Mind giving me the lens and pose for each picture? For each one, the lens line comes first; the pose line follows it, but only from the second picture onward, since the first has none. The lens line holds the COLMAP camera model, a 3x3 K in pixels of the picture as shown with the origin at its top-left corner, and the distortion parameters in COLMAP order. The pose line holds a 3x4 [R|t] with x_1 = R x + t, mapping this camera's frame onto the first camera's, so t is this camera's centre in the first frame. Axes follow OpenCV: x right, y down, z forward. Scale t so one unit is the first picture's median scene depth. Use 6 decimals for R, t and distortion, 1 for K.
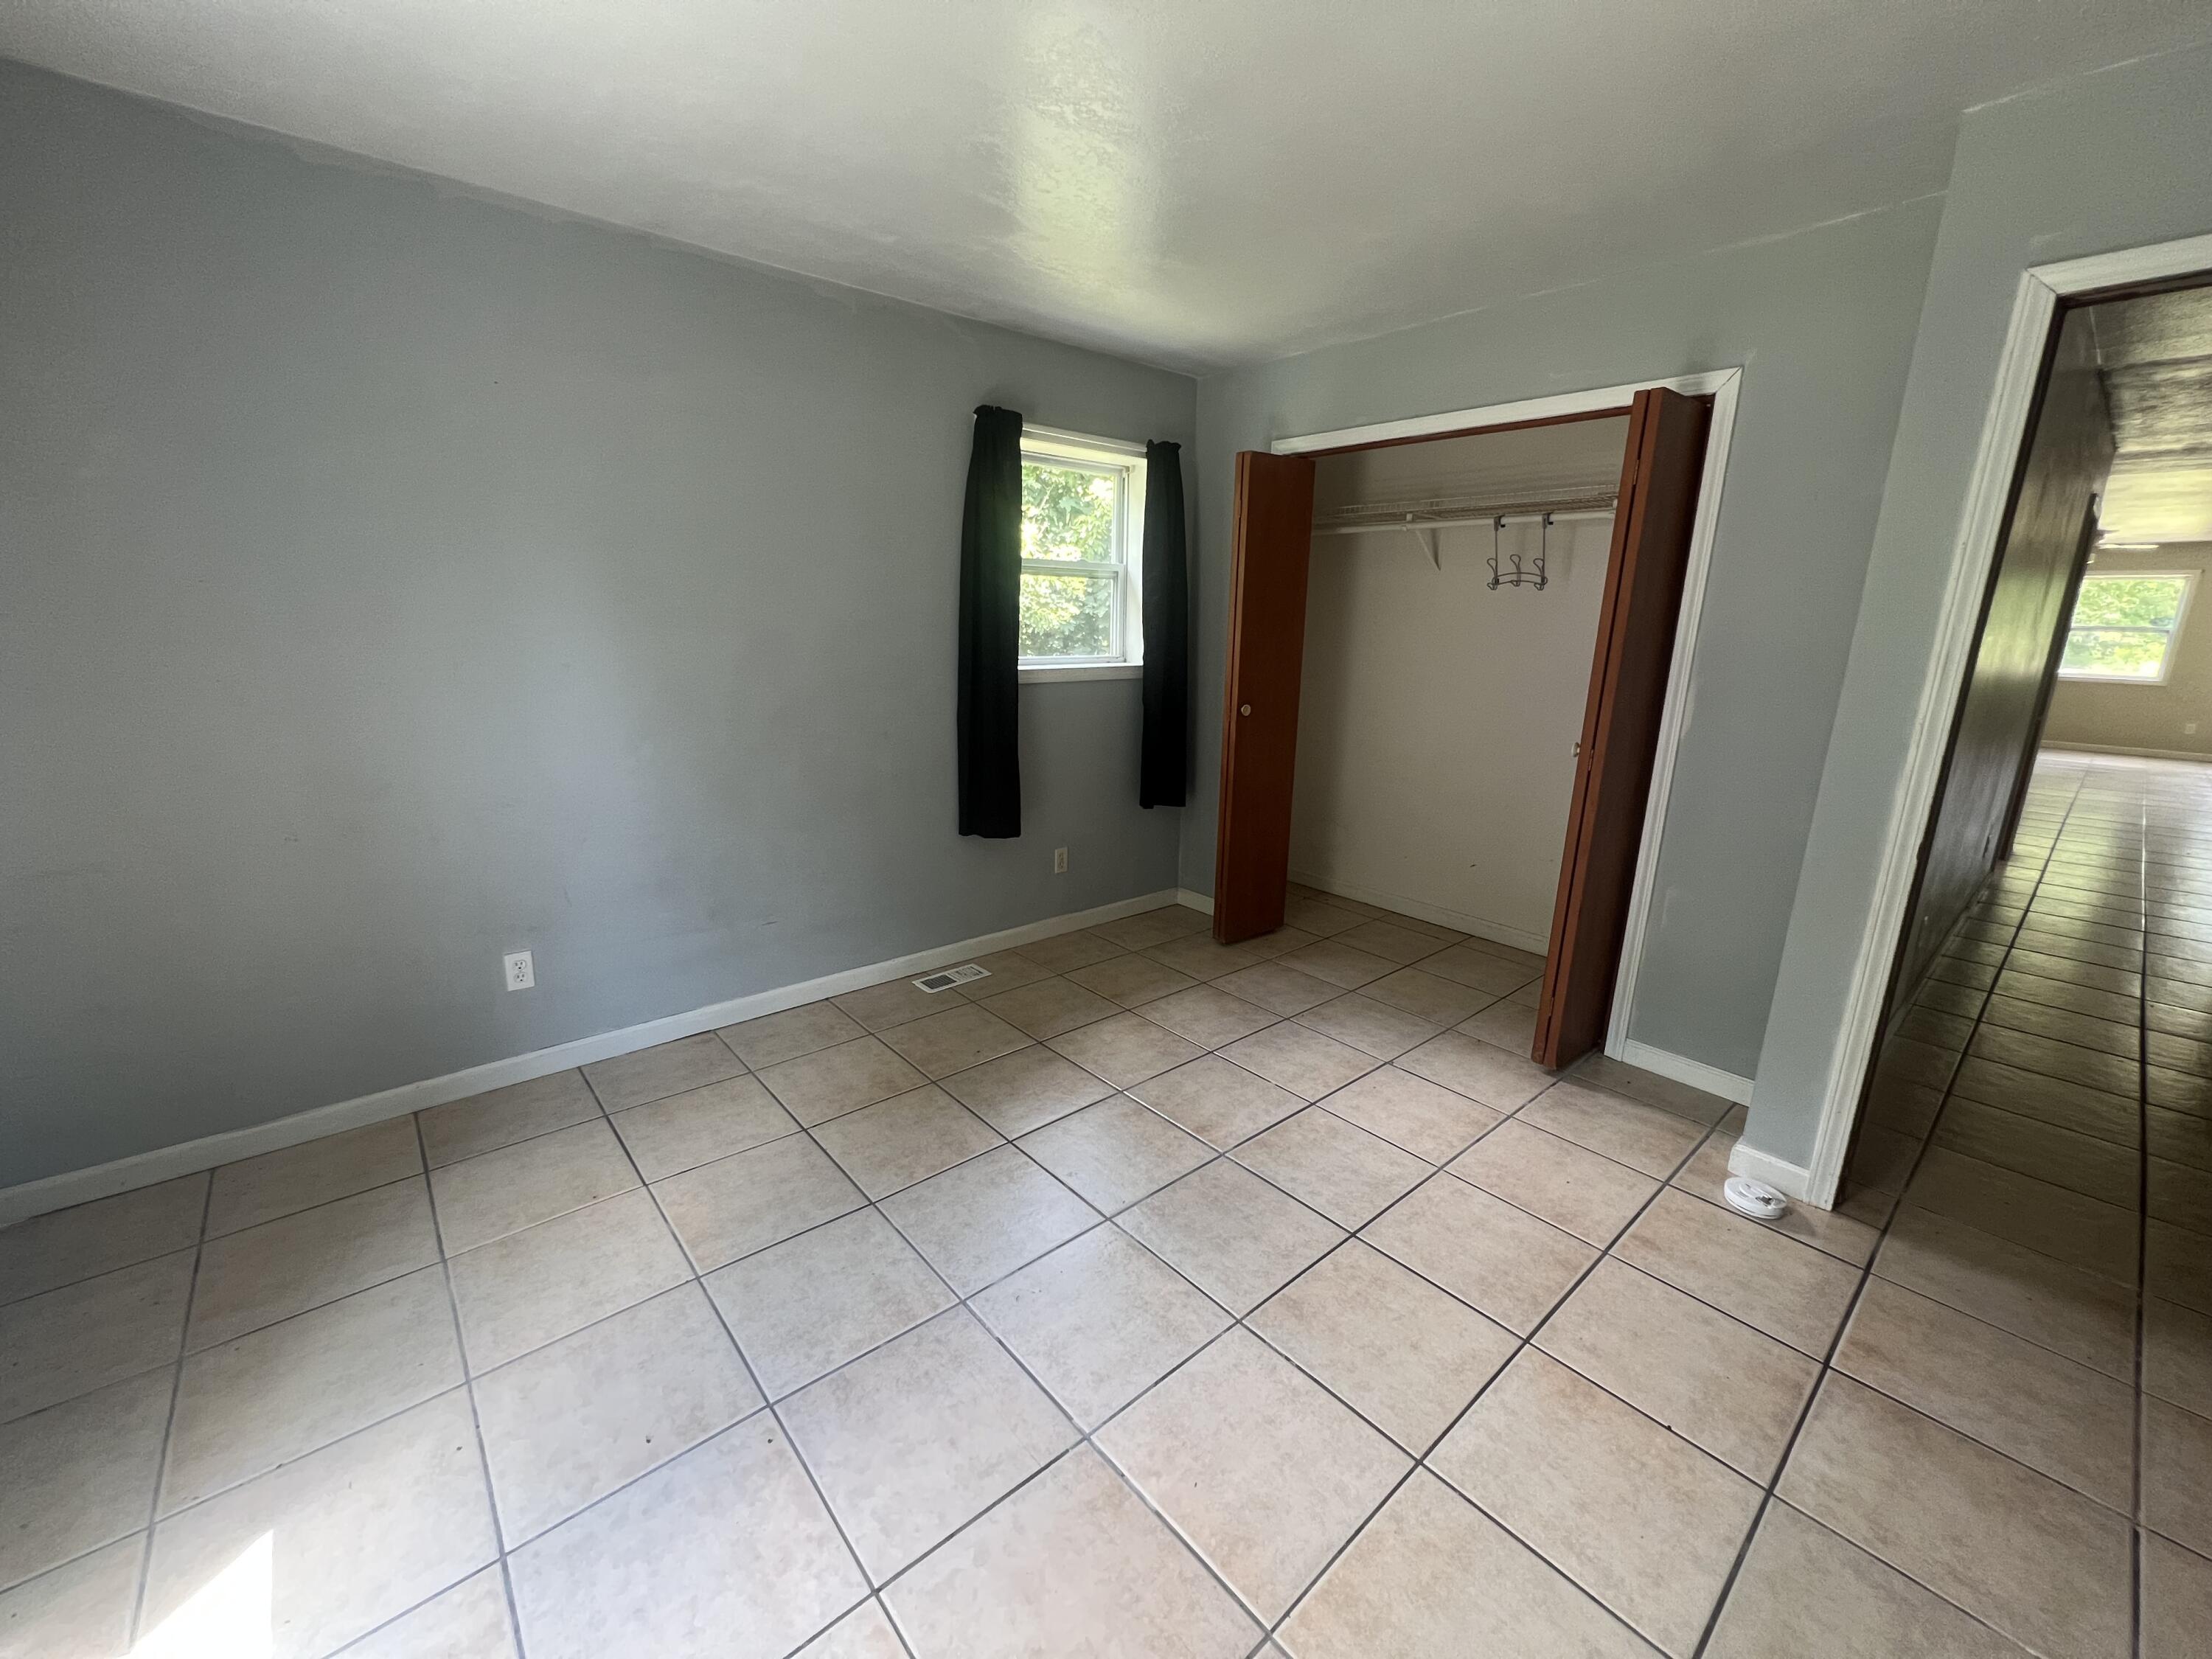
lens RADIAL K [[884.6, 0, 1102.5], [0, 884.6, 829.4], [0, 0, 1]] dist [0.000527, -0.000090]
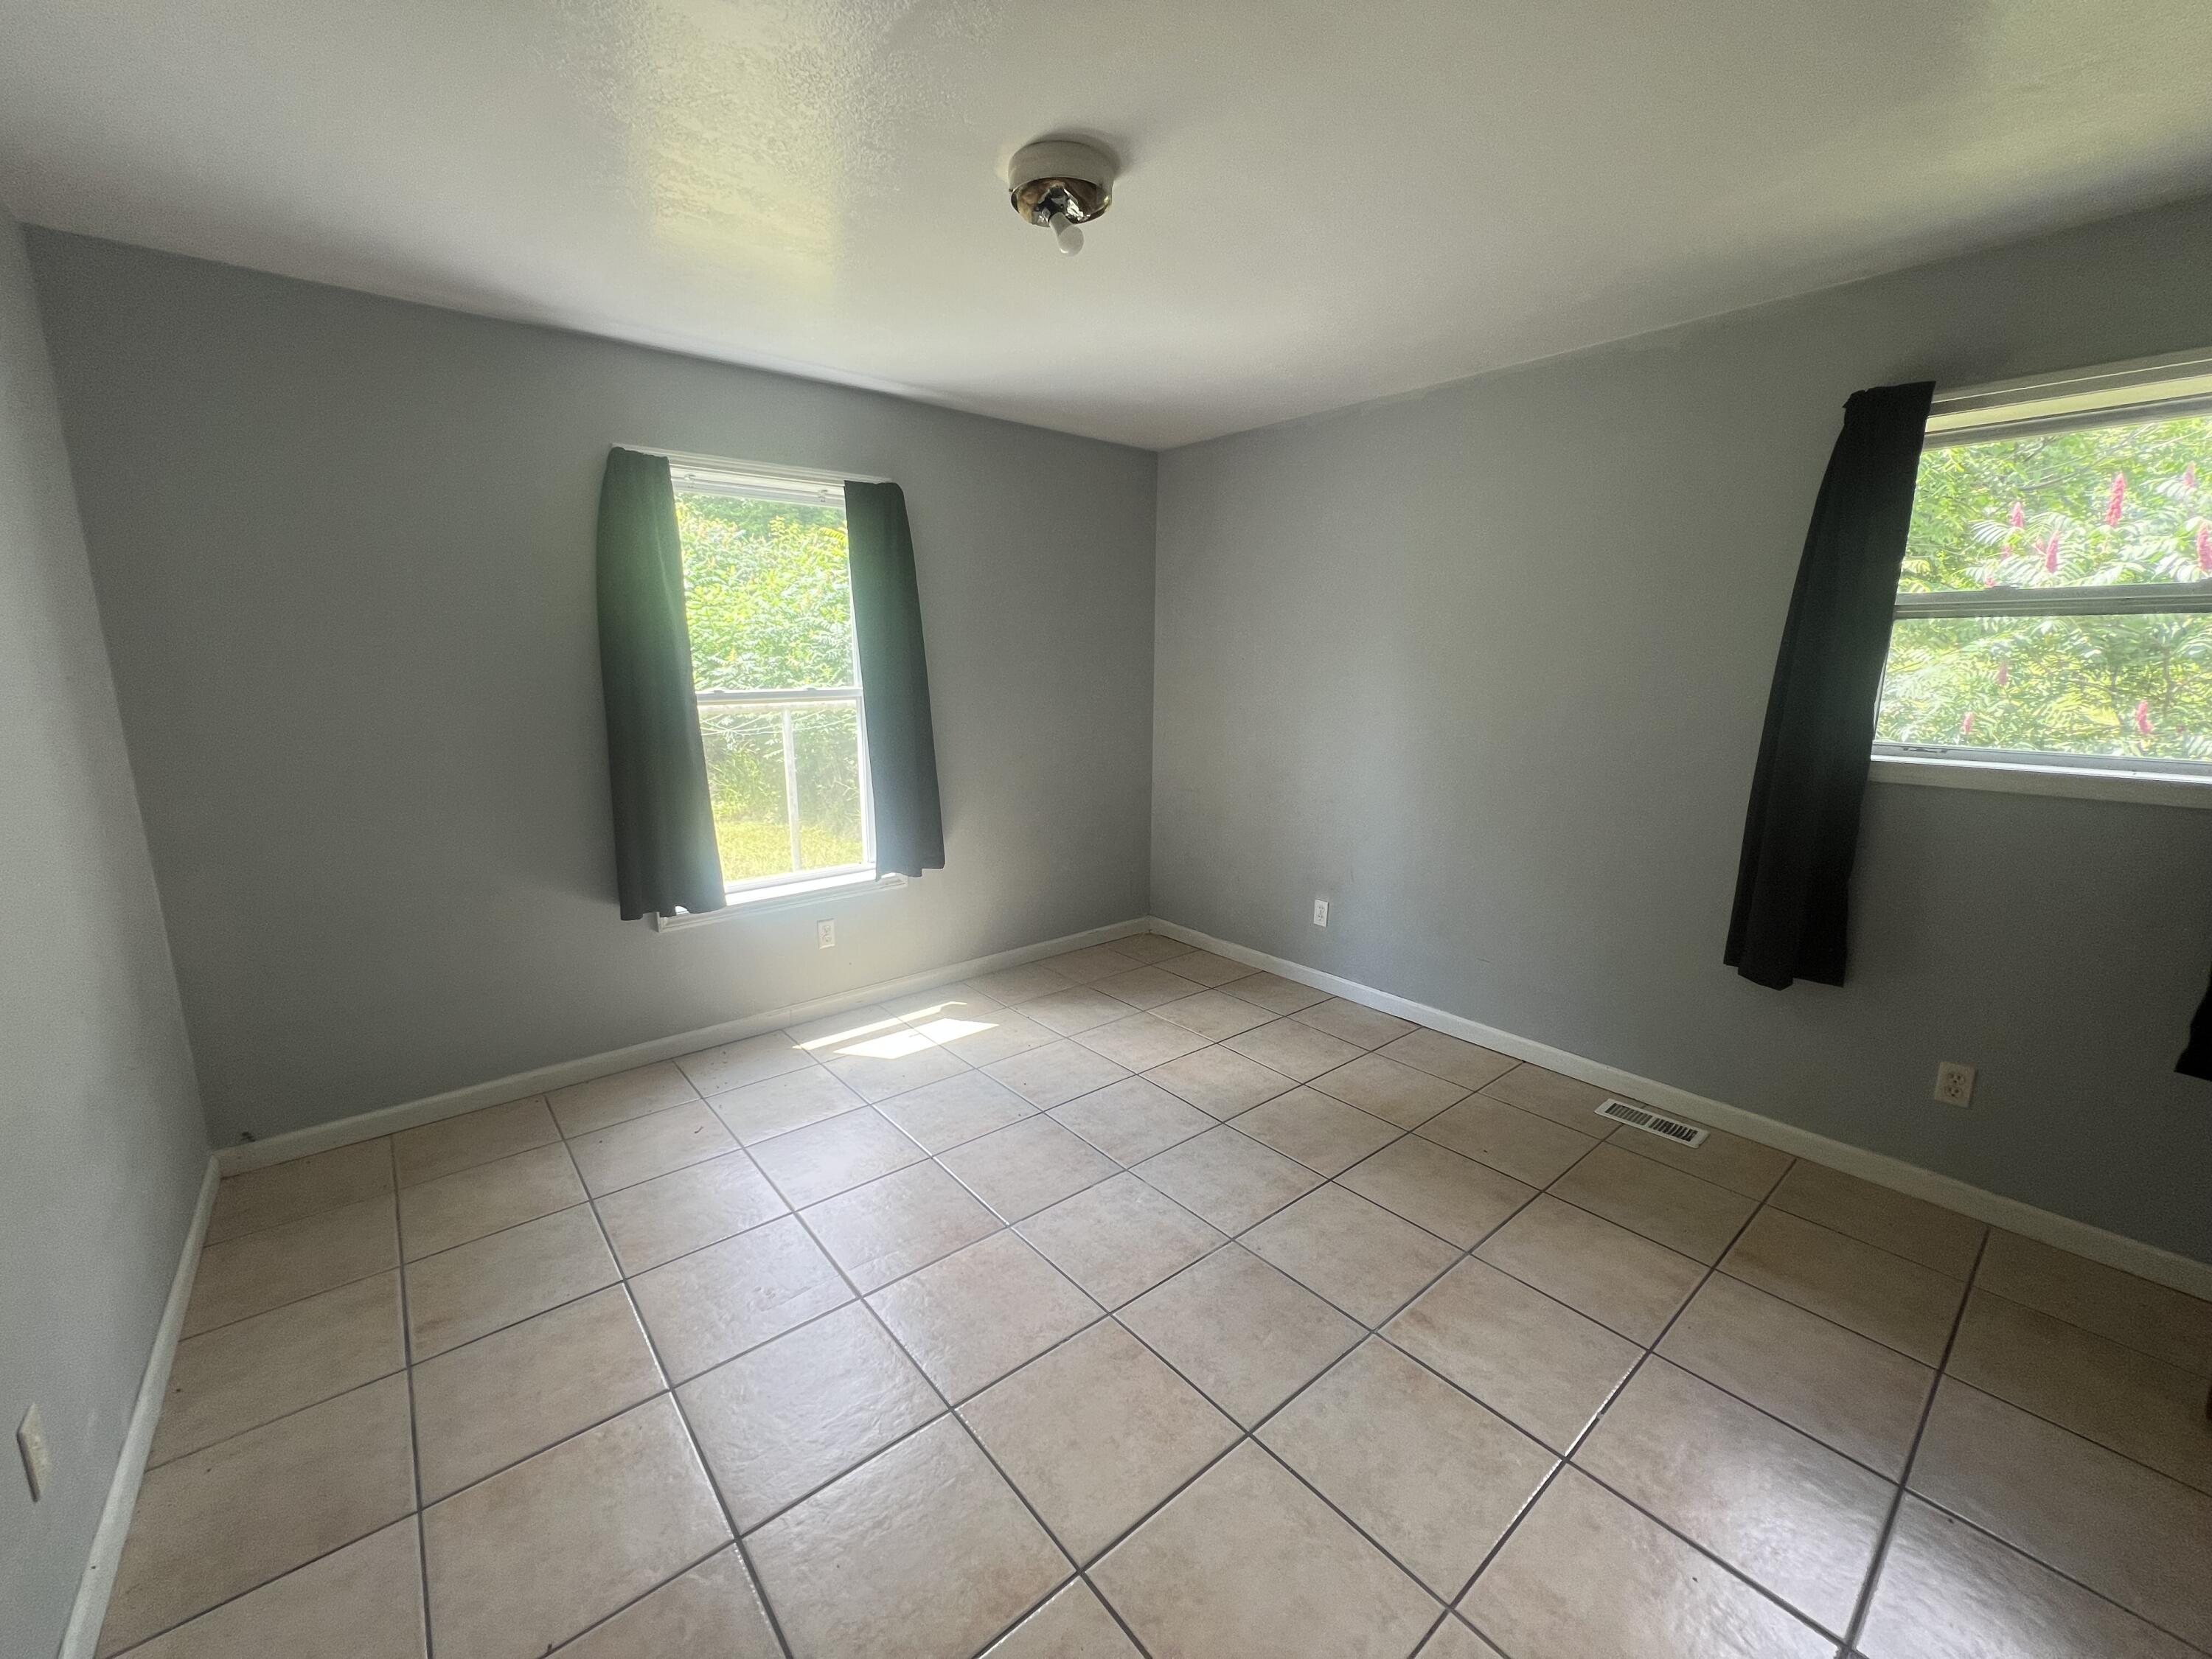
lens RADIAL K [[884.6, 0, 1100.1], [0, 884.6, 833.4], [0, 0, 1]] dist [0.000527, -0.000090]
pose [[-0.019581, 0.175752, -0.984240, 0.786624], [-0.243242, 0.954013, 0.175193, -0.137542], [0.969768, 0.242839, 0.024069, 0.573291]]
